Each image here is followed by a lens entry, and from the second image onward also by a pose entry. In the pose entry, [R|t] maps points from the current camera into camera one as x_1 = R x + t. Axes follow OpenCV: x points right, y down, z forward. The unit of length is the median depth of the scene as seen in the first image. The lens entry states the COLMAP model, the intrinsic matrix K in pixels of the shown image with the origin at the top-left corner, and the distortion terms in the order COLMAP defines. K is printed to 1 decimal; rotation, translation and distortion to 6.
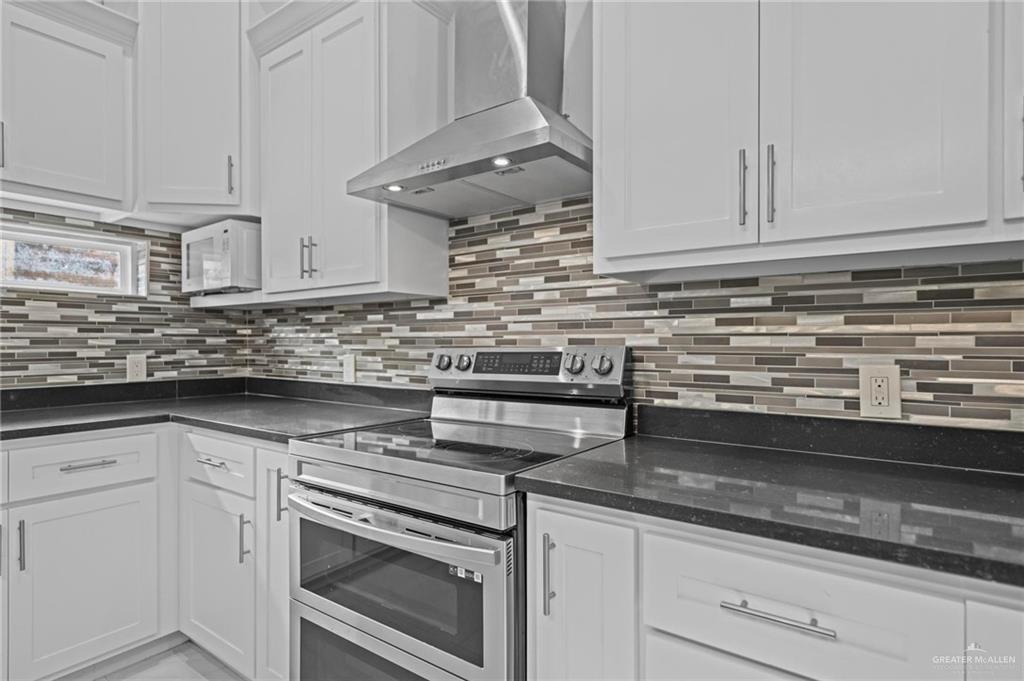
lens RADIAL K [[551.0, 0, 515.6], [0, 551.0, 341.3], [0, 0, 1]] dist [0.003491, 0.000046]
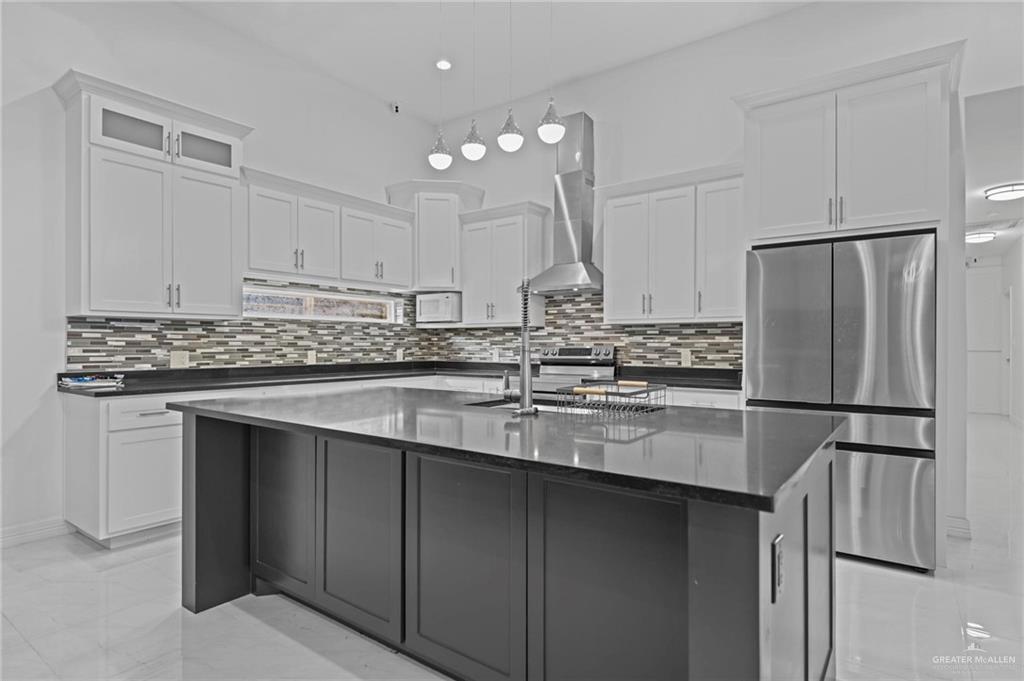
lens RADIAL K [[551.0, 0, 507.1], [0, 551.0, 344.0], [0, 0, 1]] dist [0.003491, 0.000046]
pose [[0.999747, 0.002845, -0.022312, -0.255211], [-0.002828, 0.999996, 0.000816, -0.002466], [0.022314, -0.000753, 0.999751, -1.626531]]
